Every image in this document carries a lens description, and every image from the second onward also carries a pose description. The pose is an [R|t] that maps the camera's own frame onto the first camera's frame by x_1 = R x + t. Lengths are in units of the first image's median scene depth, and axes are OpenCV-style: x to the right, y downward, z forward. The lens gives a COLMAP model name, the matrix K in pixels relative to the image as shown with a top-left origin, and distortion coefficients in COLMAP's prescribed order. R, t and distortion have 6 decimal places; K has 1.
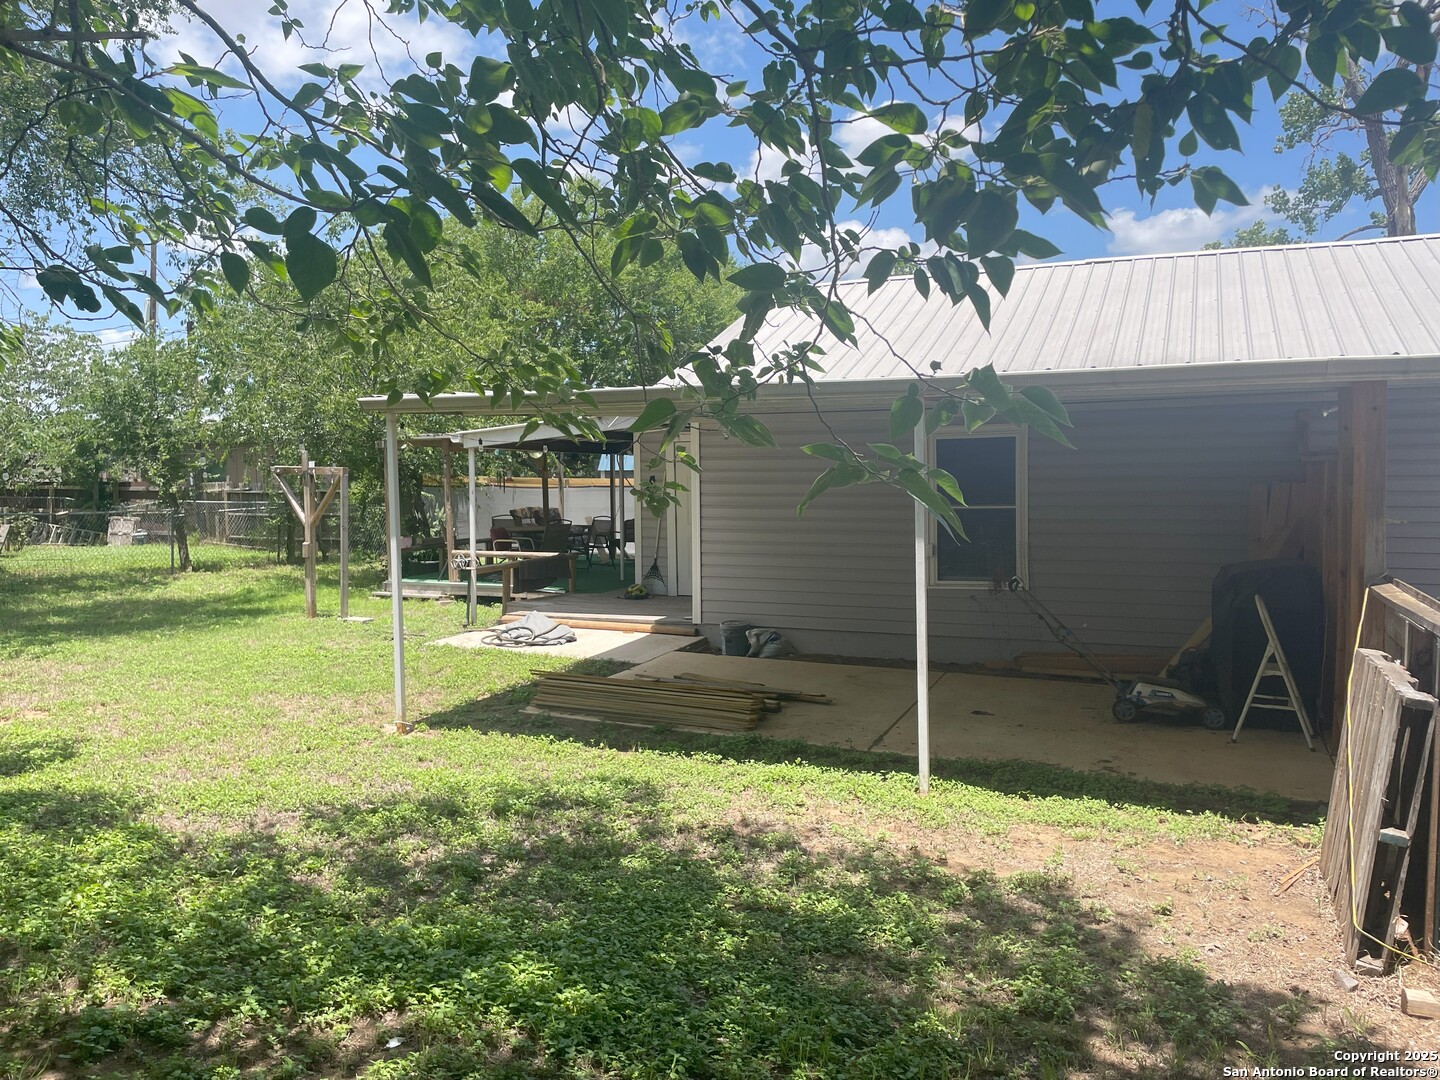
lens RADIAL K [[1070.3, 0, 715.9], [0, 1070.3, 479.4], [0, 0, 1]] dist [0.081920, -0.107979]
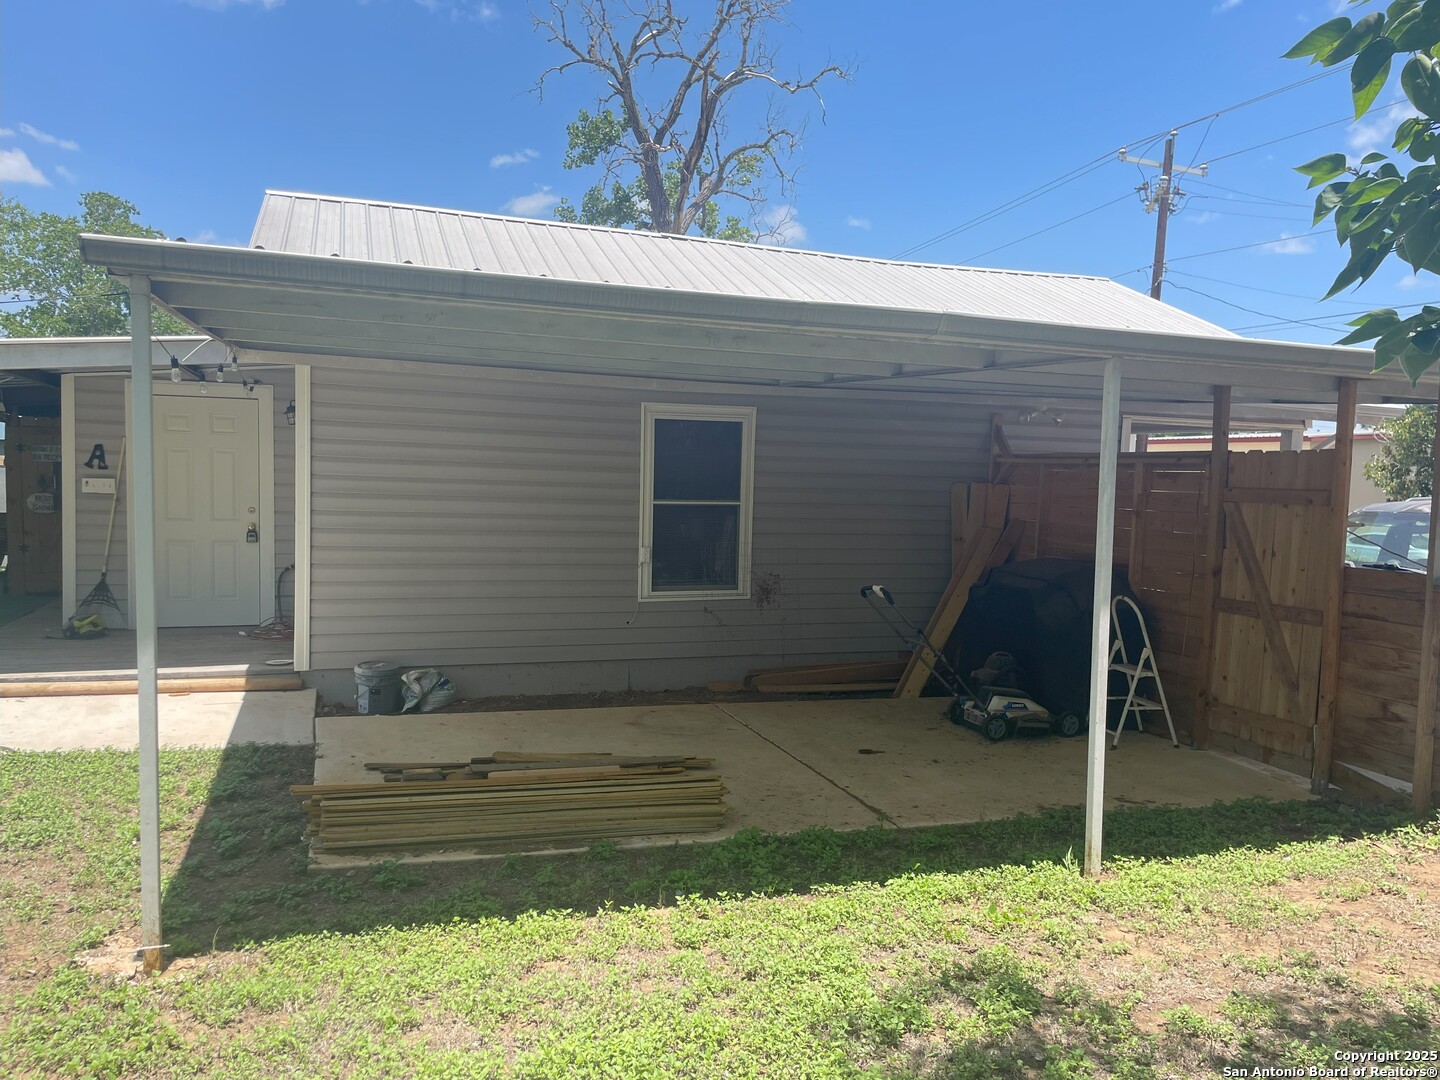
lens RADIAL K [[1066.7, 0, 711.0], [0, 1066.7, 546.3], [0, 0, 1]] dist [0.086421, -0.100866]
pose [[0.742306, -0.012932, 0.669936, -0.289965], [-0.032196, 0.997970, 0.054939, 0.012881], [-0.669287, -0.062351, 0.740383, 0.355278]]
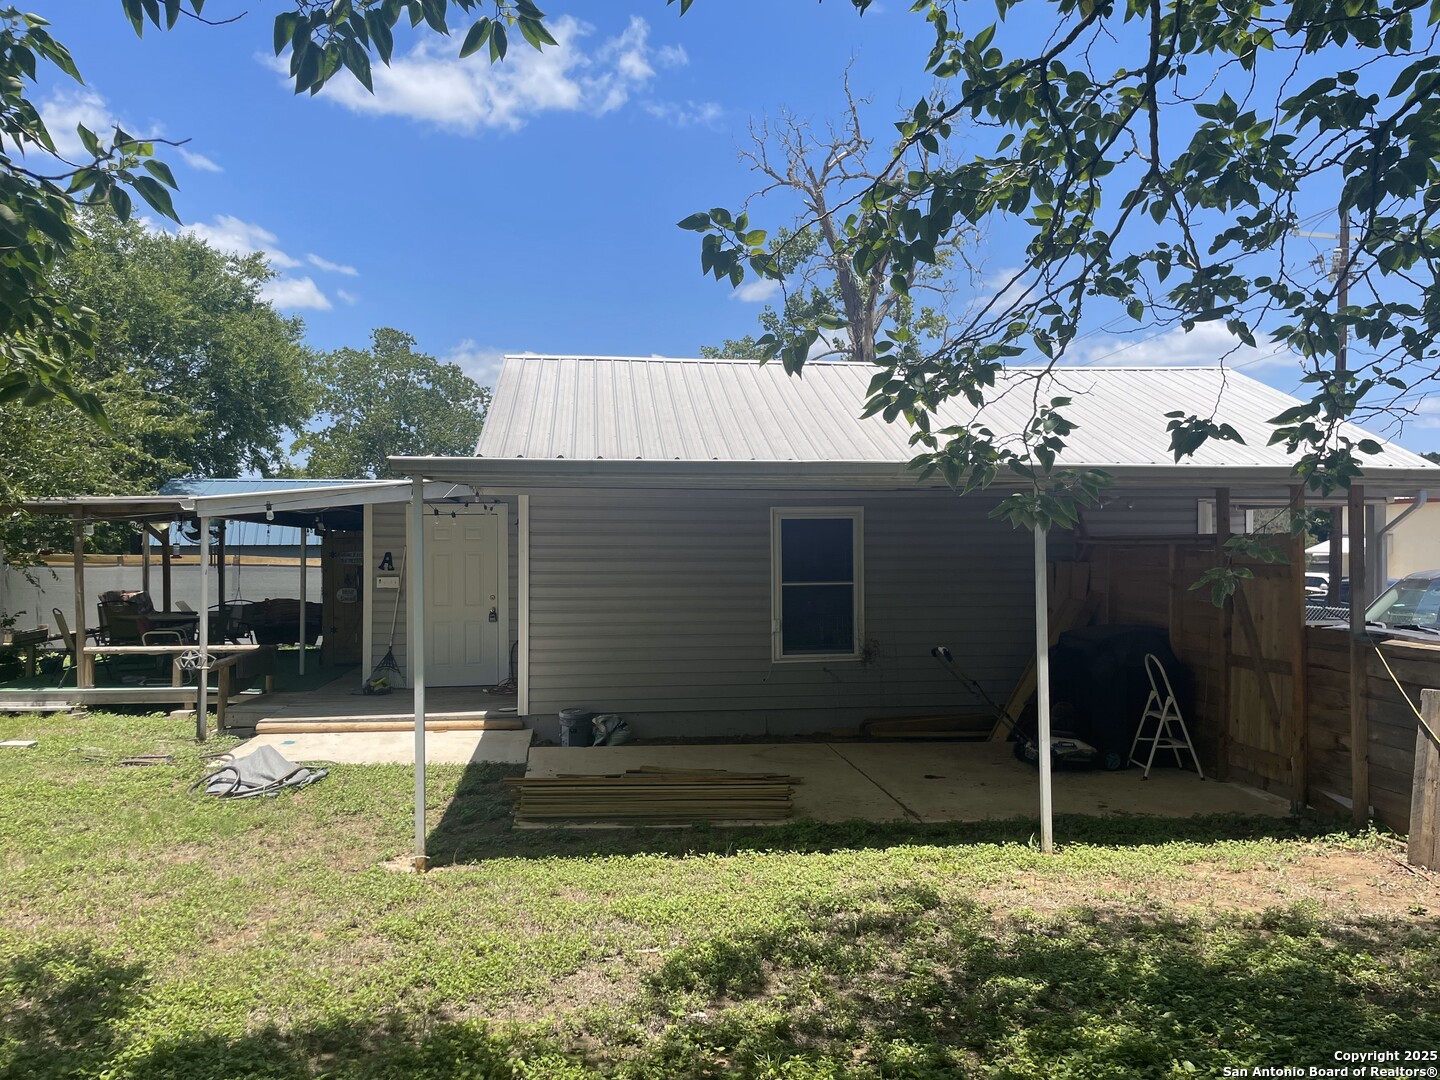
lens RADIAL K [[1053.6, 0, 720.0], [0, 1053.6, 540.0], [0, 0, 1]] dist [0.109172, -0.154123]
pose [[0.863236, 0.011633, 0.504667, -0.344215], [-0.003085, 0.999837, -0.017770, 0.001298], [-0.504792, 0.013782, 0.863131, 0.145291]]
